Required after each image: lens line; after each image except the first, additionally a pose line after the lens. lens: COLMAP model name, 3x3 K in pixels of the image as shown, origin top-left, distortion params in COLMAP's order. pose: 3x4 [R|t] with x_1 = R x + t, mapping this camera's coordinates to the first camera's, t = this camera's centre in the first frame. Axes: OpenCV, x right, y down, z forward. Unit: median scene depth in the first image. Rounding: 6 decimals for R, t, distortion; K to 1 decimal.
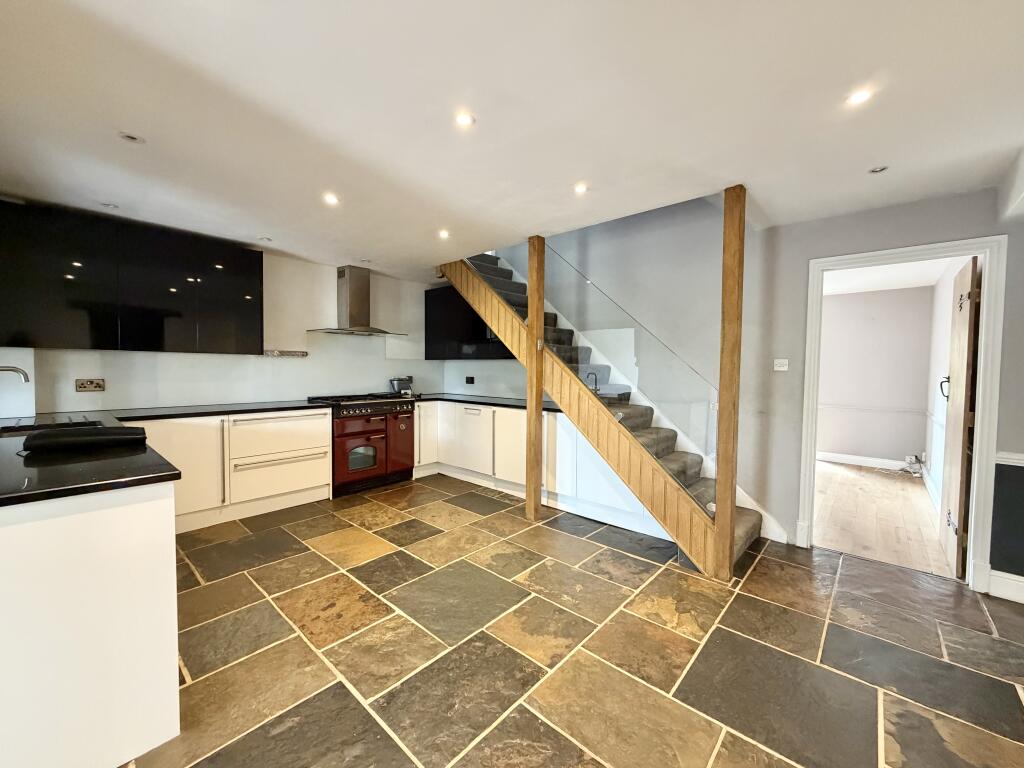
lens RADIAL K [[406.5, 0, 508.0], [0, 406.5, 384.5], [0, 0, 1]] dist [-0.001289, -0.000088]
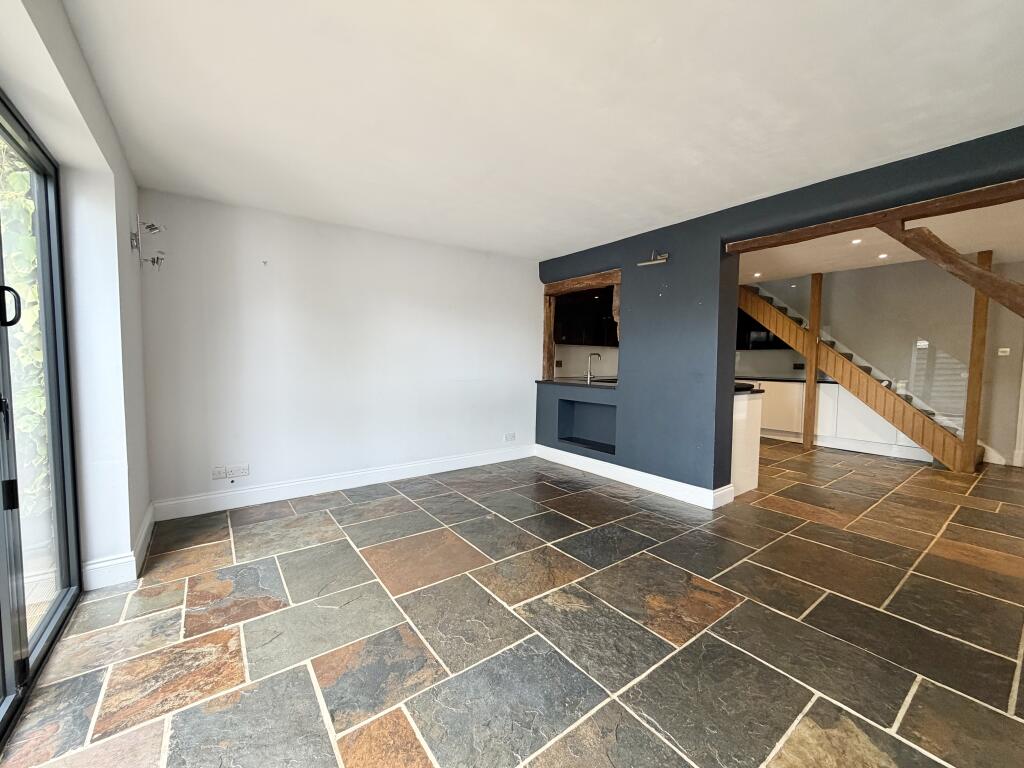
lens RADIAL K [[416.3, 0, 512.0], [0, 416.3, 384.0], [0, 0, 1]] dist [-0.000366, -0.000011]
pose [[0.979769, 0.007292, -0.199997, -0.823375], [-0.002803, 0.999738, 0.022717, 0.043332], [0.200110, -0.021697, 0.979533, -0.908879]]
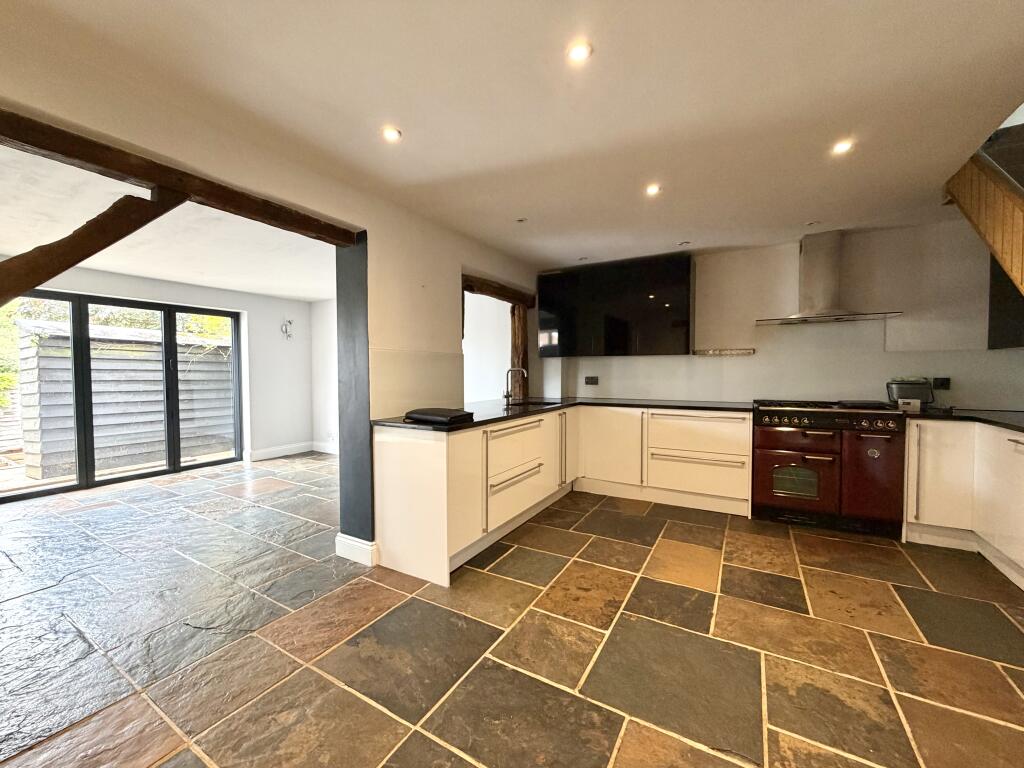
lens RADIAL K [[406.5, 0, 508.0], [0, 406.5, 384.5], [0, 0, 1]] dist [-0.001289, -0.000088]
pose [[0.198436, 0.022338, -0.979859, 0.359271], [-0.033335, 0.999316, 0.016030, 0.002287], [0.979547, 0.029482, 0.199045, 0.380734]]
